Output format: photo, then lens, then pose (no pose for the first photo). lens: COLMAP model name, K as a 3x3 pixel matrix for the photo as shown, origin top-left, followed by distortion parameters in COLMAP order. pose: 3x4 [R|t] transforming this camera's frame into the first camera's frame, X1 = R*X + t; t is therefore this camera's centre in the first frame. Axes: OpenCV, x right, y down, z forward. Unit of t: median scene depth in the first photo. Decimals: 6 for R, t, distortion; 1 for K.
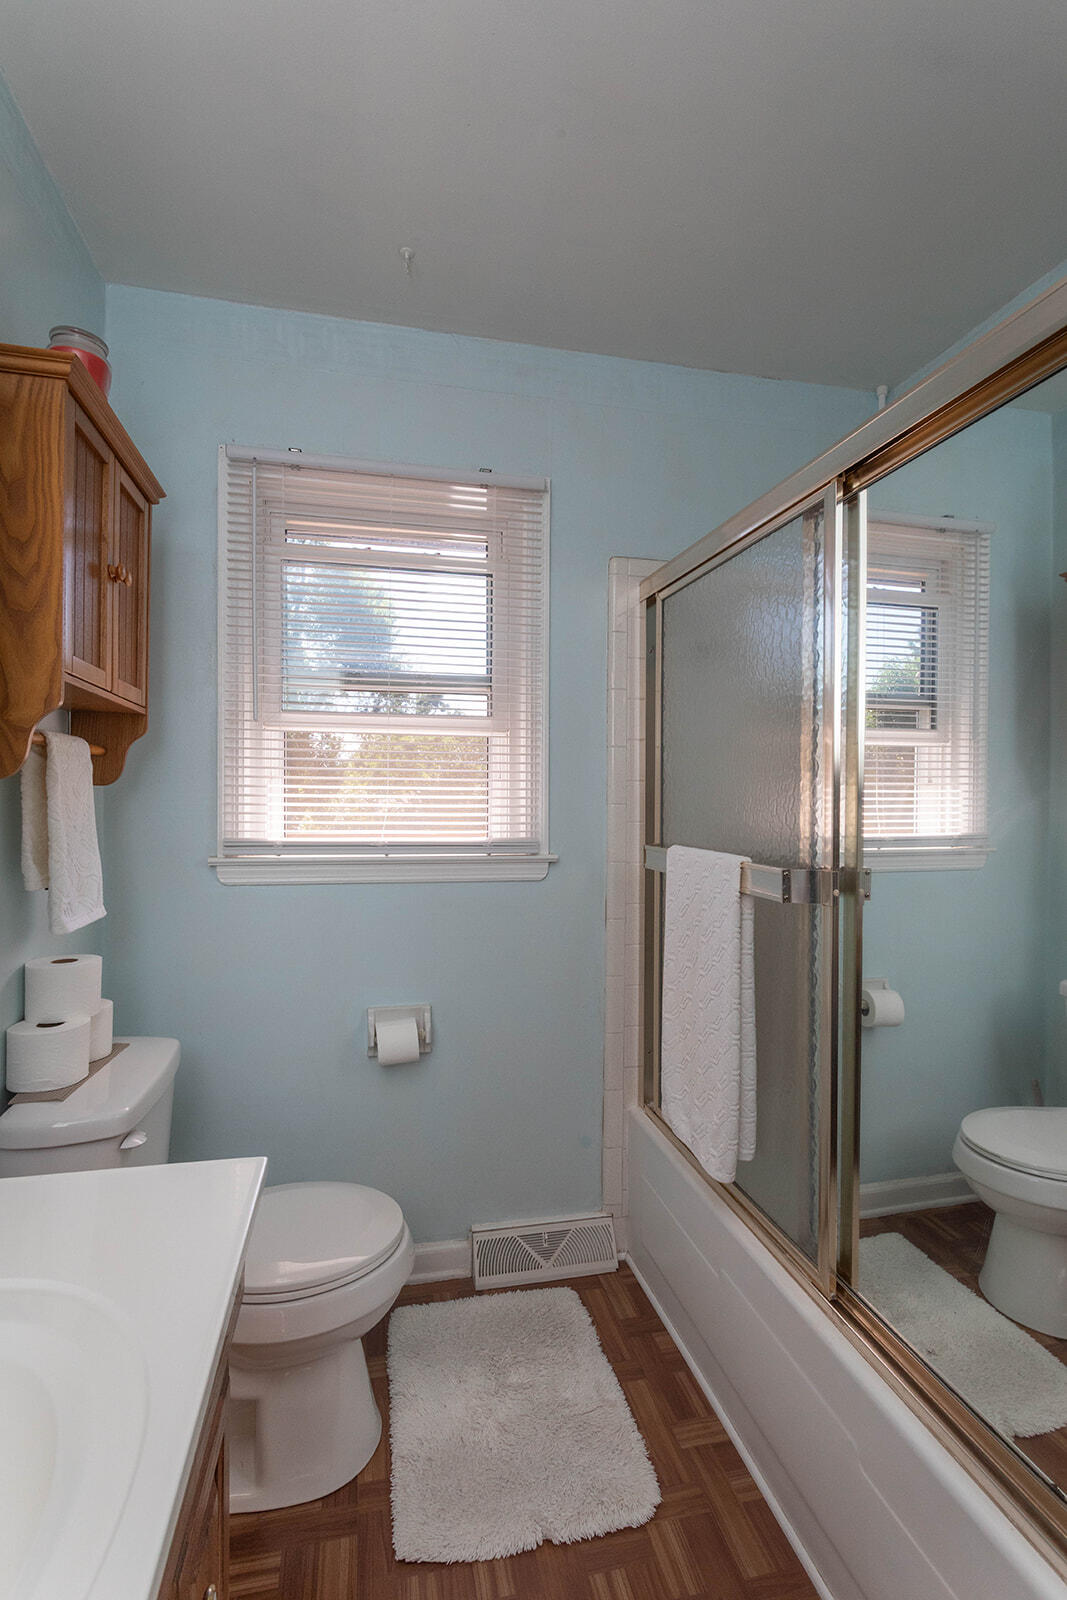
lens RADIAL K [[752.3, 0, 530.3], [0, 752.3, 803.4], [0, 0, 1]] dist [-0.000090, 0.007350]
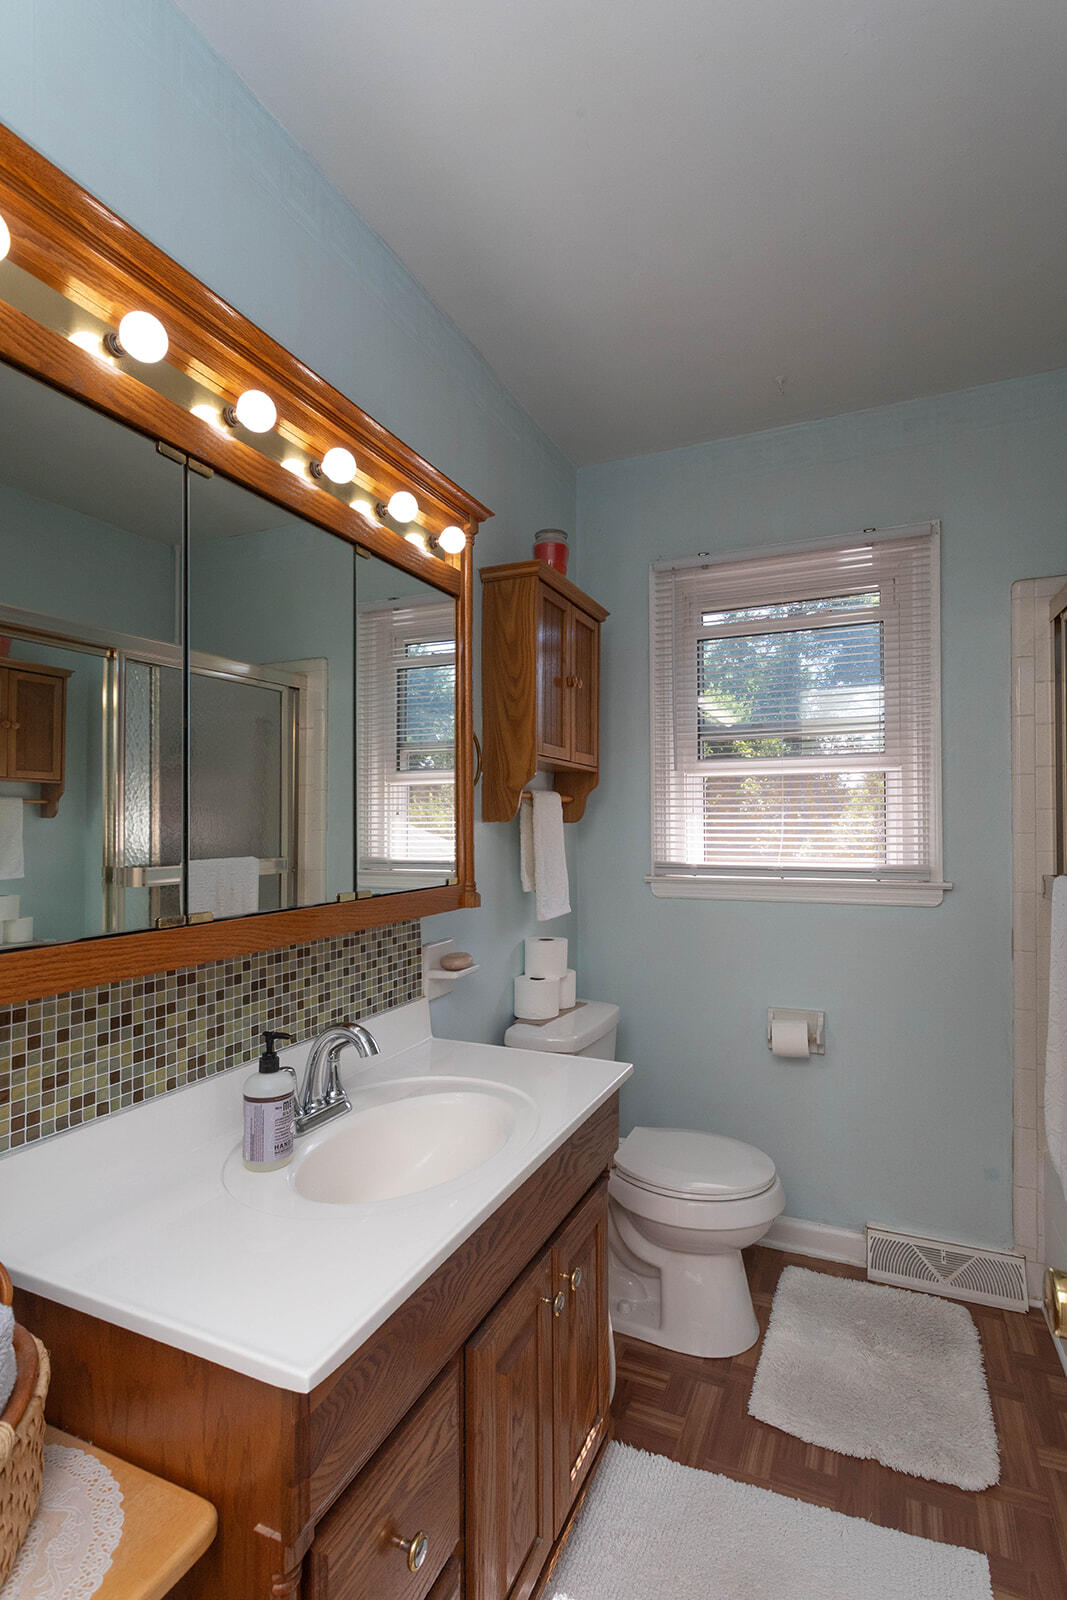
lens RADIAL K [[752.3, 0, 530.3], [0, 752.3, 803.4], [0, 0, 1]] dist [-0.000090, 0.007350]
pose [[0.804184, -0.030432, -0.593601, 0.201487], [0.007720, 0.999139, -0.040763, -0.002588], [0.594330, 0.028199, 0.803726, -0.186207]]
